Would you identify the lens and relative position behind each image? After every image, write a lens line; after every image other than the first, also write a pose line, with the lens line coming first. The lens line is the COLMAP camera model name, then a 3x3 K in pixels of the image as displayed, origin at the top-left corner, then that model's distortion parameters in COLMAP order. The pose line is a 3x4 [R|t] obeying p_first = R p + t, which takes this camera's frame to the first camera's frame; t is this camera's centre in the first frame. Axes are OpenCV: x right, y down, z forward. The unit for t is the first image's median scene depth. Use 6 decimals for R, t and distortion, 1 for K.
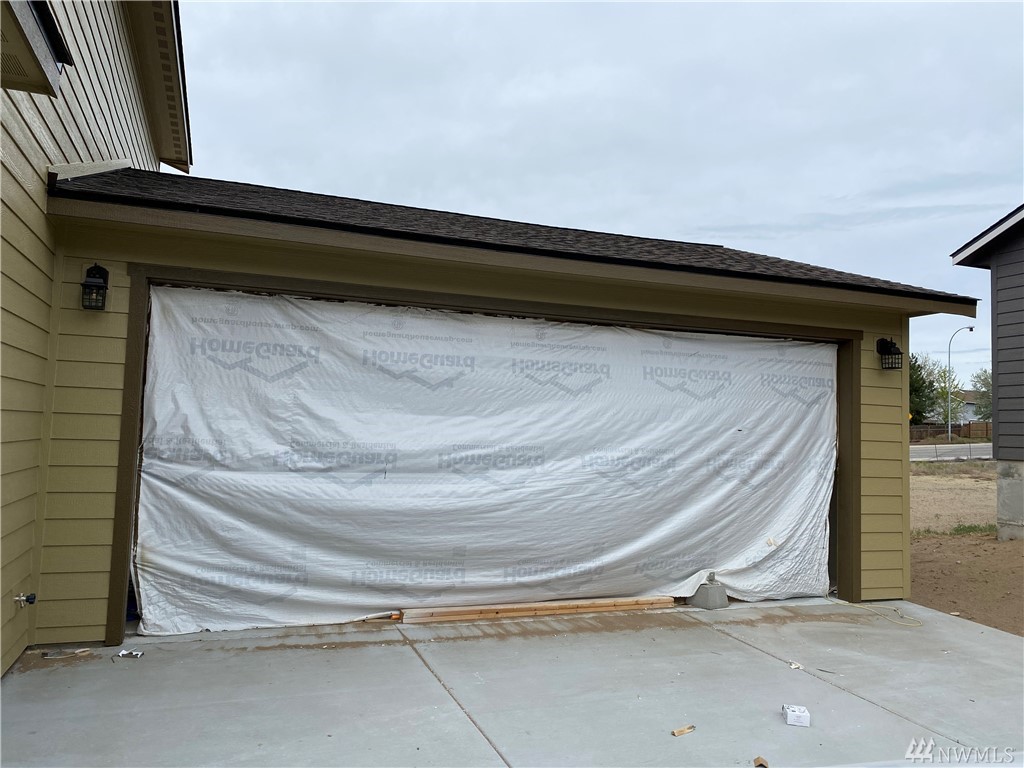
lens RADIAL K [[781.7, 0, 515.7], [0, 781.7, 382.2], [0, 0, 1]] dist [0.046449, -0.053231]
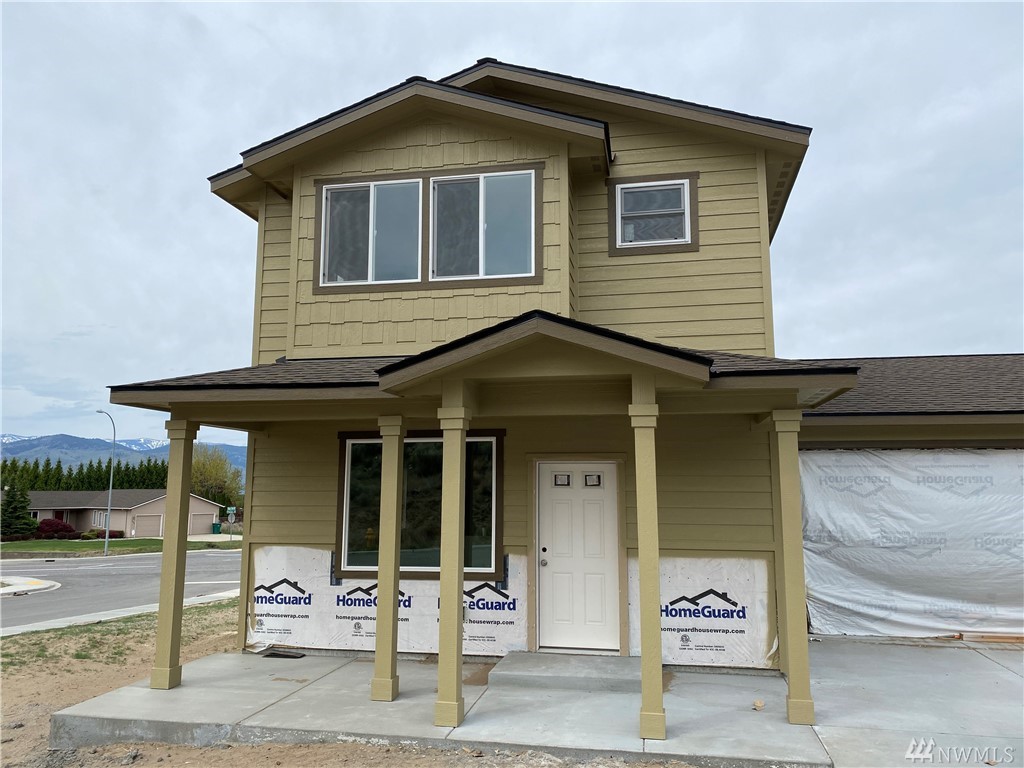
lens RADIAL K [[781.7, 0, 508.7], [0, 781.7, 376.8], [0, 0, 1]] dist [0.046449, -0.053231]
pose [[0.839774, -0.103413, -0.532997, -0.001337], [0.057170, 0.993078, -0.102603, -0.140700], [0.539918, 0.055692, 0.839873, -1.010186]]
